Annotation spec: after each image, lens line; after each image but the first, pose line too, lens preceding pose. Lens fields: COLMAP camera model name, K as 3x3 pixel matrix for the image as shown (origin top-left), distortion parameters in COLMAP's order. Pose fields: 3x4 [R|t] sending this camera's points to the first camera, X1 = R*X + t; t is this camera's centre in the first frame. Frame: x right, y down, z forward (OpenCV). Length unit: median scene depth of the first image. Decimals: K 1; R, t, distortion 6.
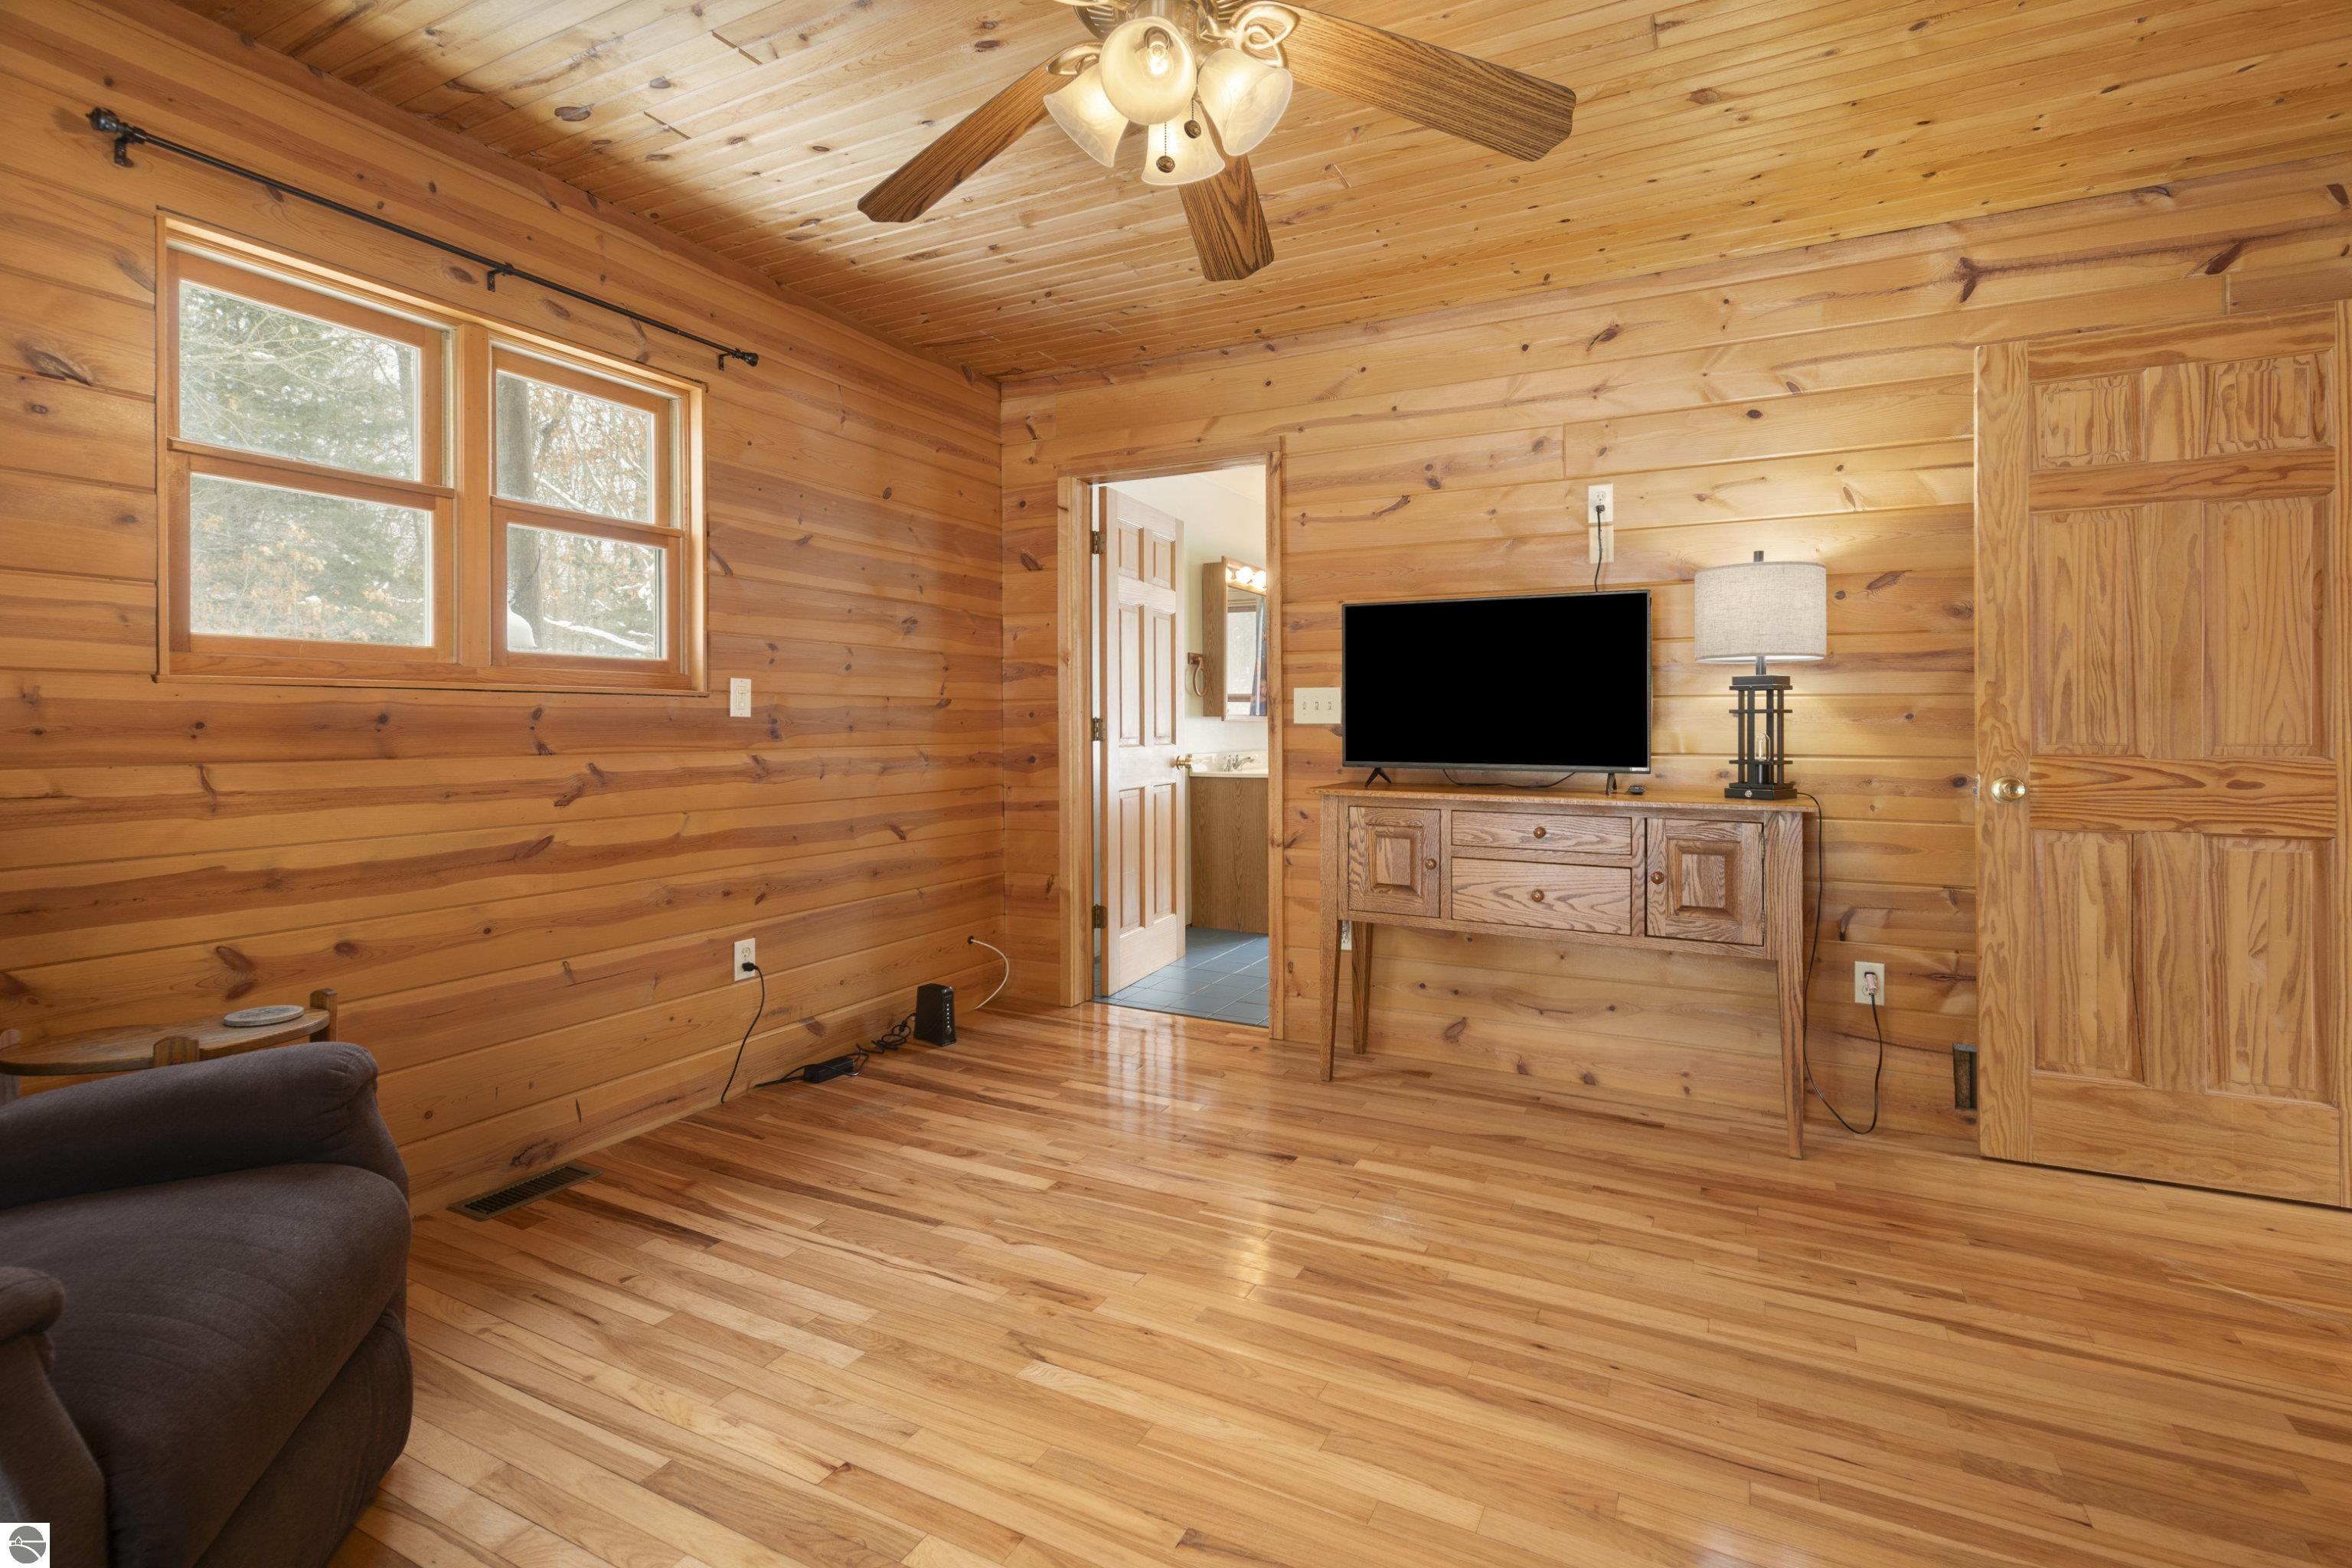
lens RADIAL K [[1101.2, 0, 1168.3], [0, 1101.2, 727.2], [0, 0, 1]] dist [0.005343, 0.000639]
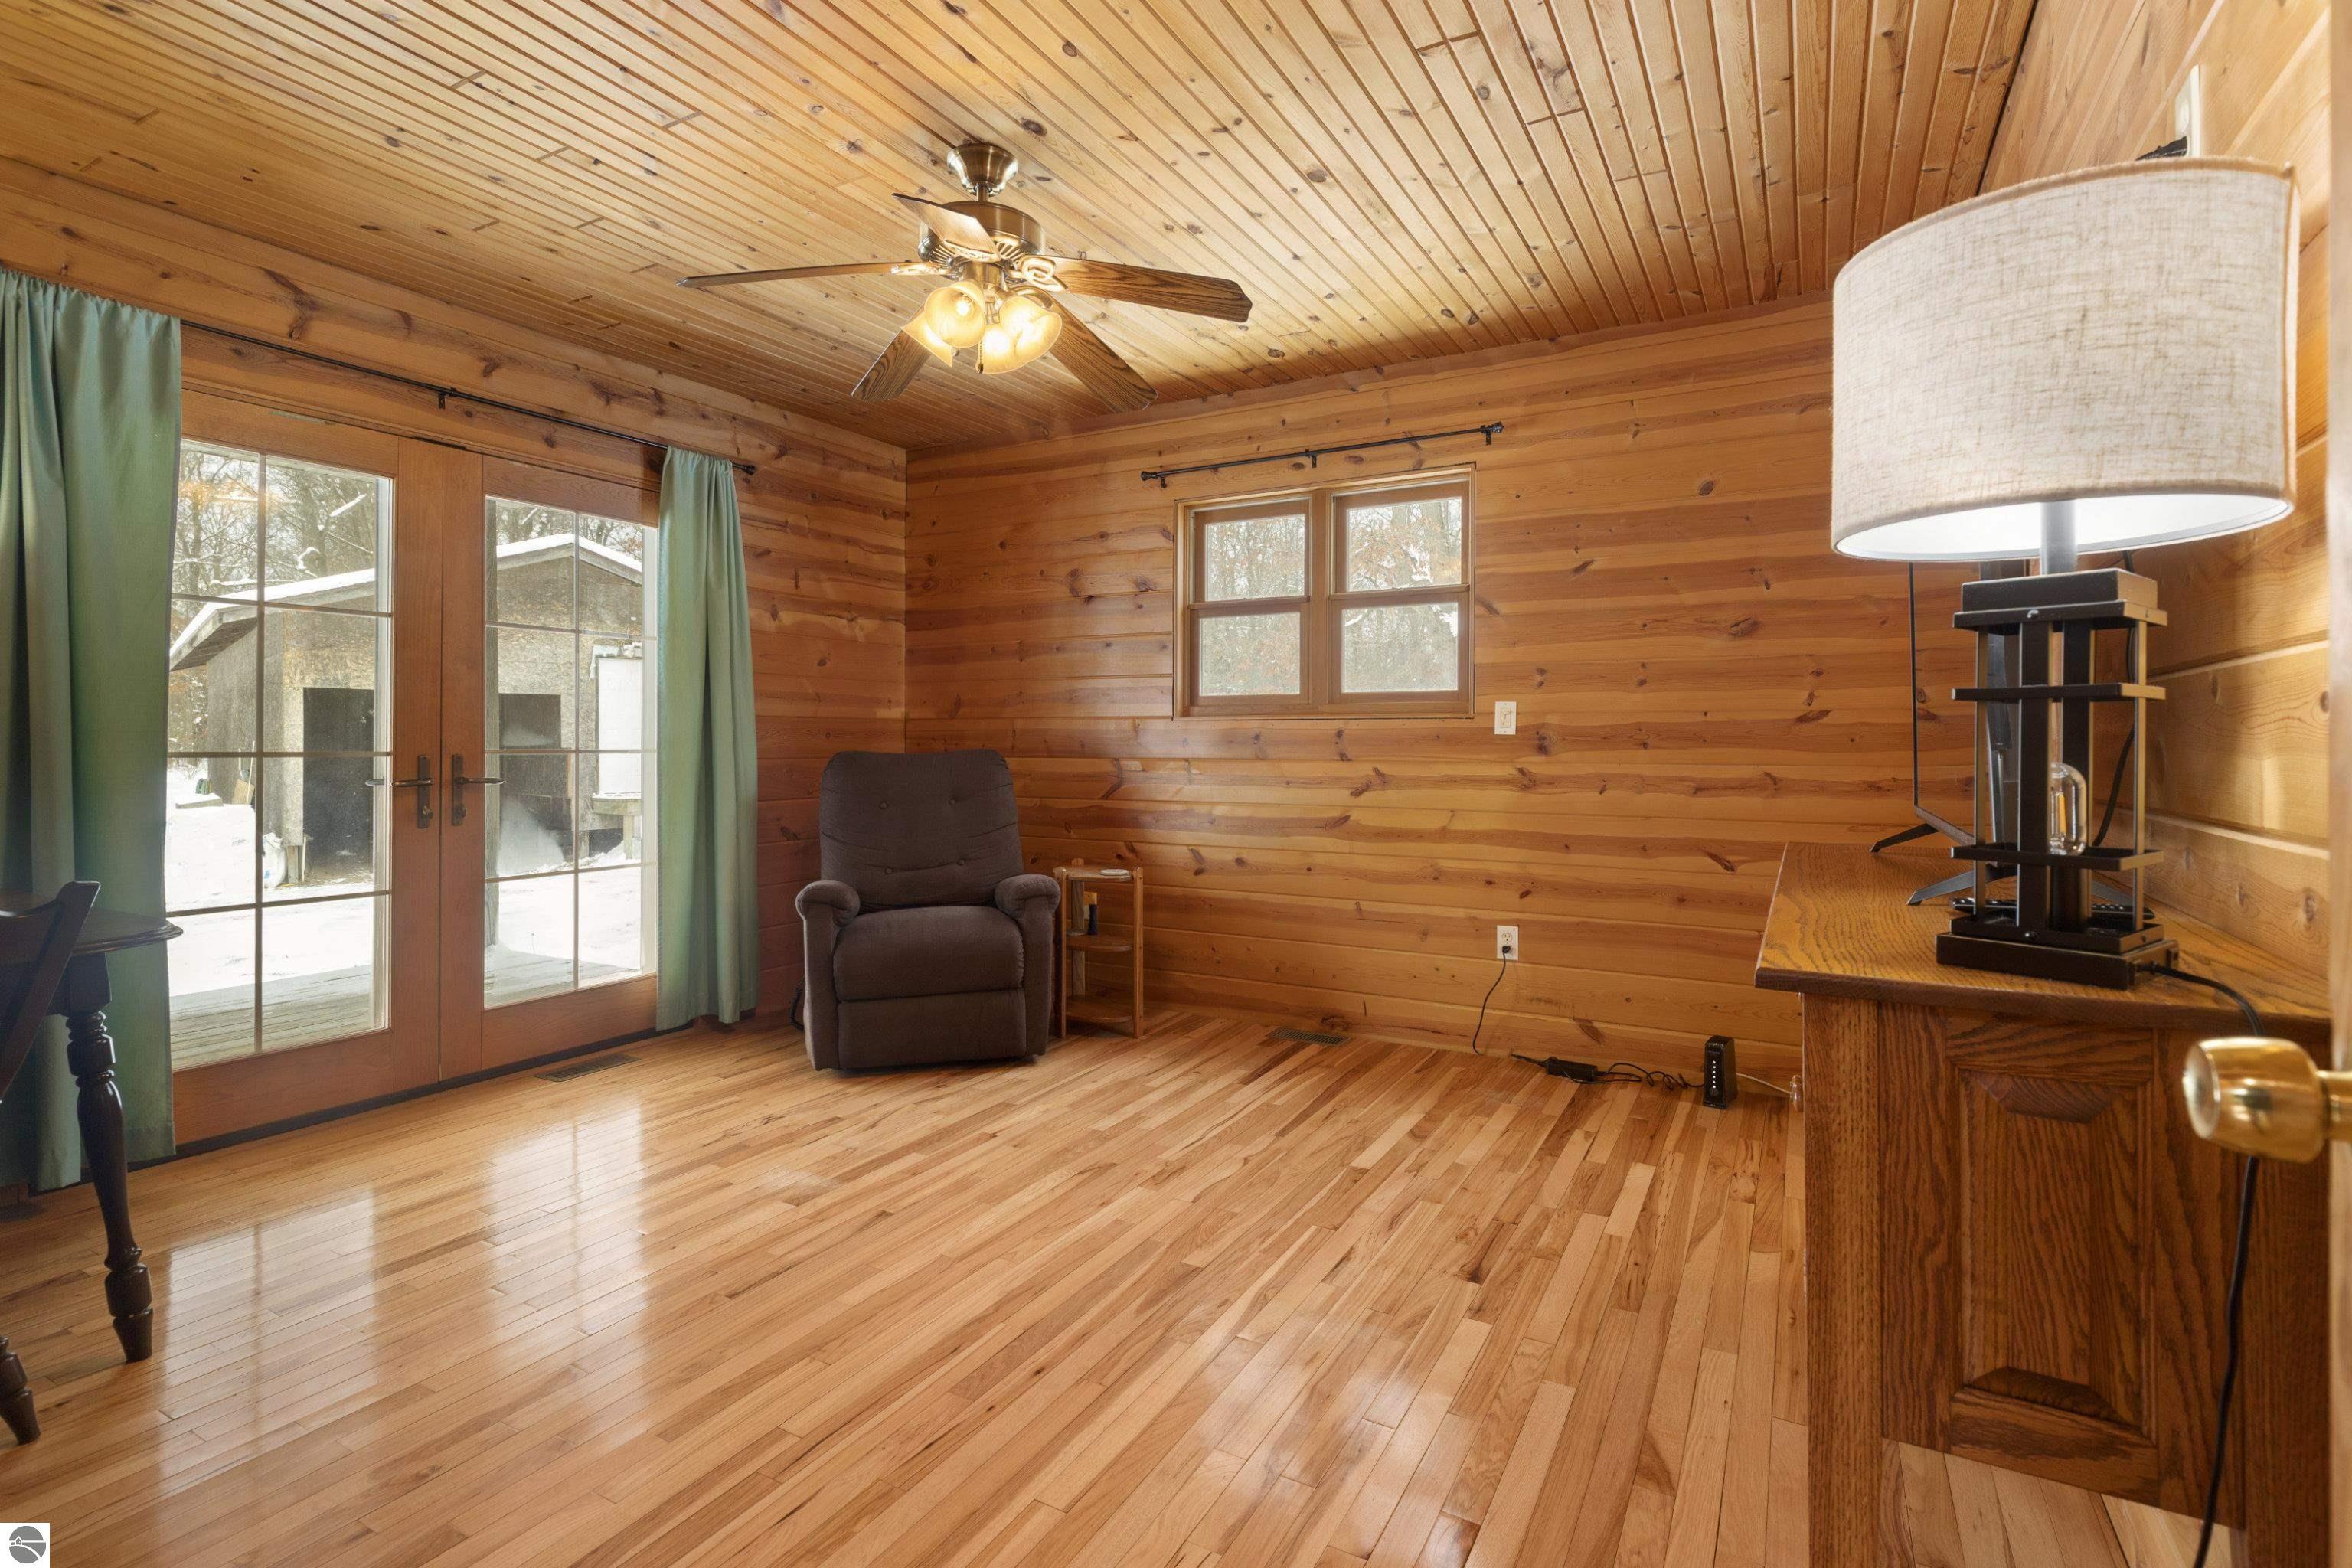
lens RADIAL K [[1101.2, 0, 1182.4], [0, 1101.2, 740.4], [0, 0, 1]] dist [0.005343, 0.000639]
pose [[-0.030378, 0.000011, -0.999538, 0.941795], [-0.003499, 0.999994, 0.000117, -0.001927], [0.999532, 0.003501, -0.030378, 0.826083]]
